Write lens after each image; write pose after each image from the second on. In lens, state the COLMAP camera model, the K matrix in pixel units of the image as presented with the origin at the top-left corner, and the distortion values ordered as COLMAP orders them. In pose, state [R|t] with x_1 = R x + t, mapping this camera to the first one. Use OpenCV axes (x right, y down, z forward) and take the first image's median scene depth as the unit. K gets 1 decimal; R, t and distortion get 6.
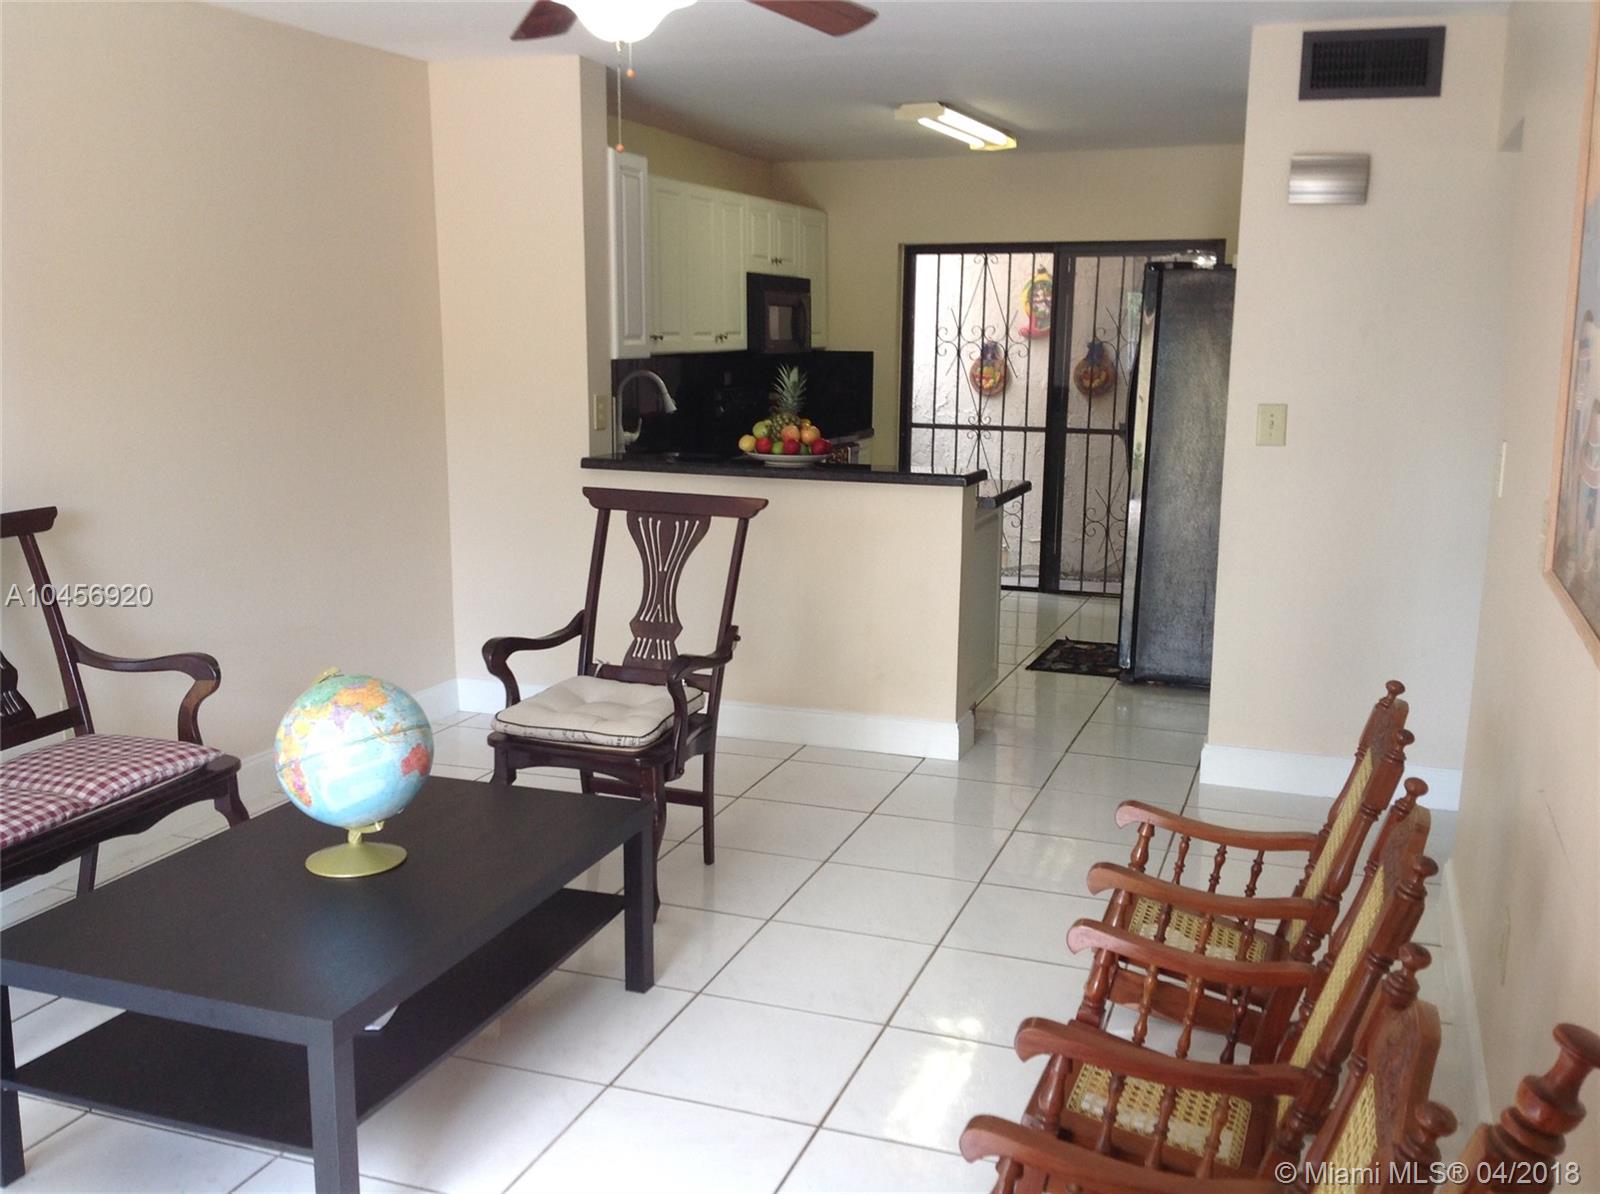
lens RADIAL K [[1507.0, 0, 800.0], [0, 1507.0, 597.0], [0, 0, 1]] dist [0.165800, -0.362419]
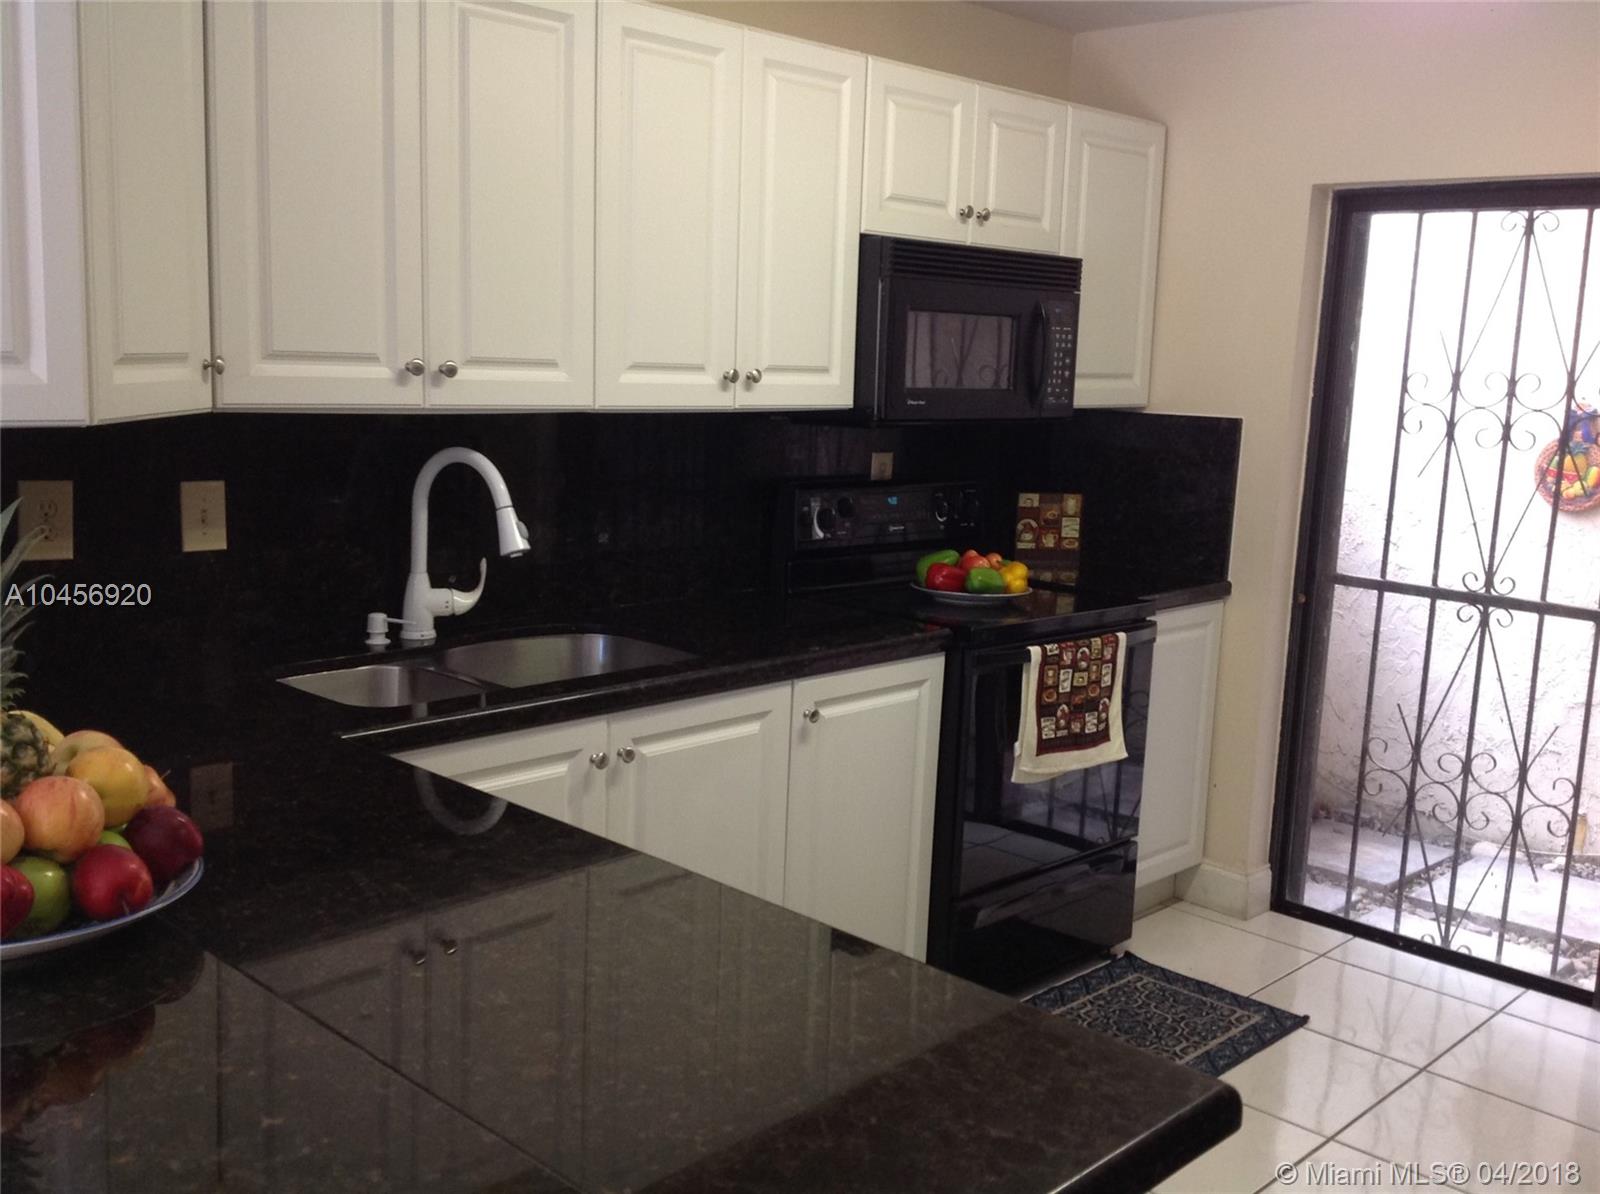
lens RADIAL K [[1507.0, 0, 800.0], [0, 1507.0, 597.0], [0, 0, 1]] dist [0.165800, -0.362419]
pose [[0.912097, 0.088773, -0.400247, 0.116129], [-0.099768, 0.994988, -0.006670, -0.090873], [0.397649, 0.046016, 0.916383, 0.516334]]
